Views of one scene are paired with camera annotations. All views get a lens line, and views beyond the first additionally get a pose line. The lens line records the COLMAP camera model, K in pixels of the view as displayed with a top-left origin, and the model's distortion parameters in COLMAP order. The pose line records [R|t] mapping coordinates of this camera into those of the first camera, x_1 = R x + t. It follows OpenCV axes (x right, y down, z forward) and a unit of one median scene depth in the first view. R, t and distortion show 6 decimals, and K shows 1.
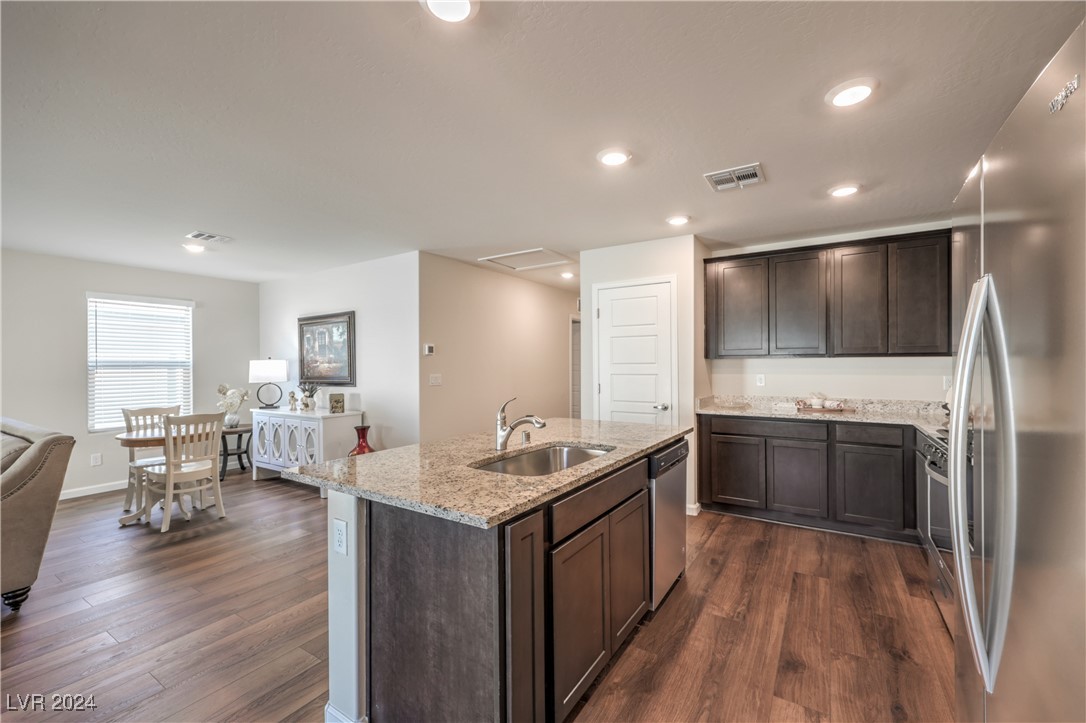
lens RADIAL K [[441.3, 0, 545.7], [0, 441.3, 363.8], [0, 0, 1]] dist [0.000299, 0.000316]
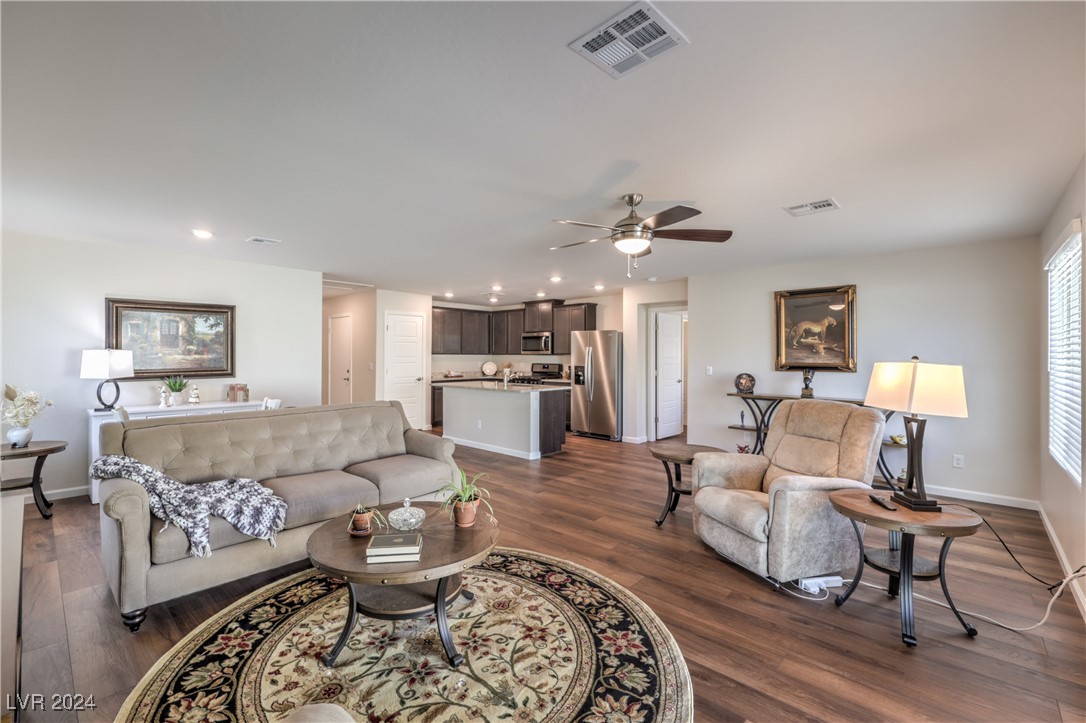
lens RADIAL K [[466.9, 0, 521.8], [0, 466.9, 356.0], [0, 0, 1]] dist [-0.000076, 0.000099]
pose [[0.190111, 0.005319, 0.981748, -1.355713], [-0.007936, 0.999961, -0.003881, -0.000672], [-0.981731, -0.007053, 0.190145, 0.114152]]
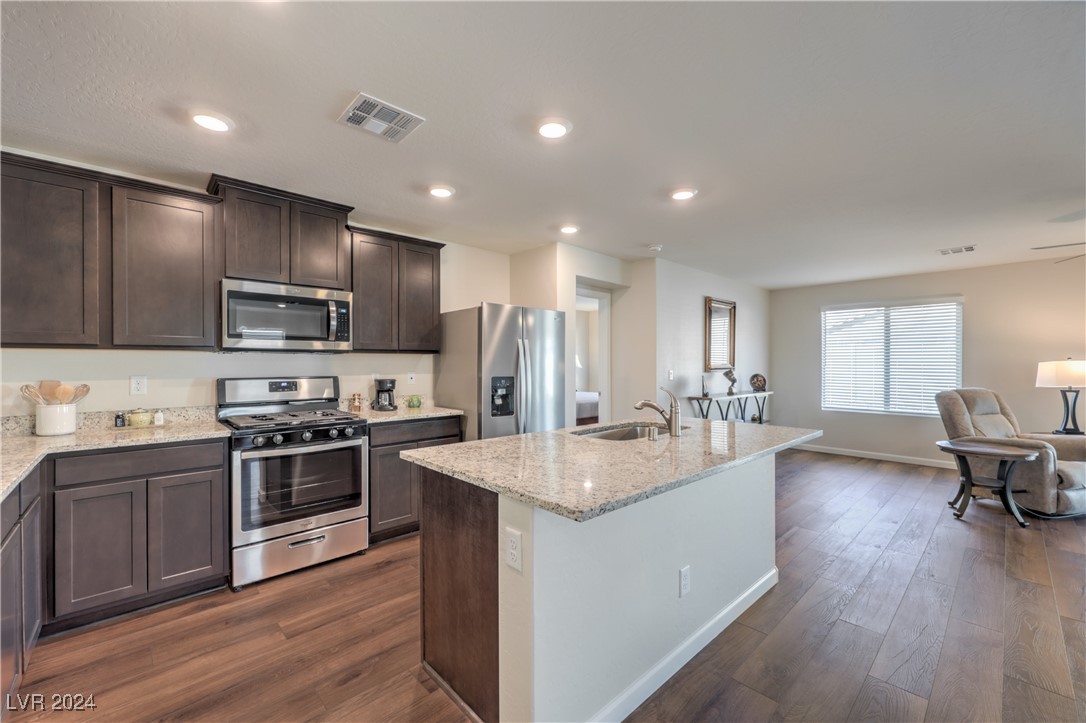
lens RADIAL K [[441.3, 0, 545.7], [0, 441.3, 363.8], [0, 0, 1]] dist [0.000299, 0.000316]
pose [[-0.970598, 0.004431, 0.240667, -0.020259], [0.003173, 0.999979, -0.005613, 0.008542], [-0.240687, -0.004685, -0.970591, 0.894712]]
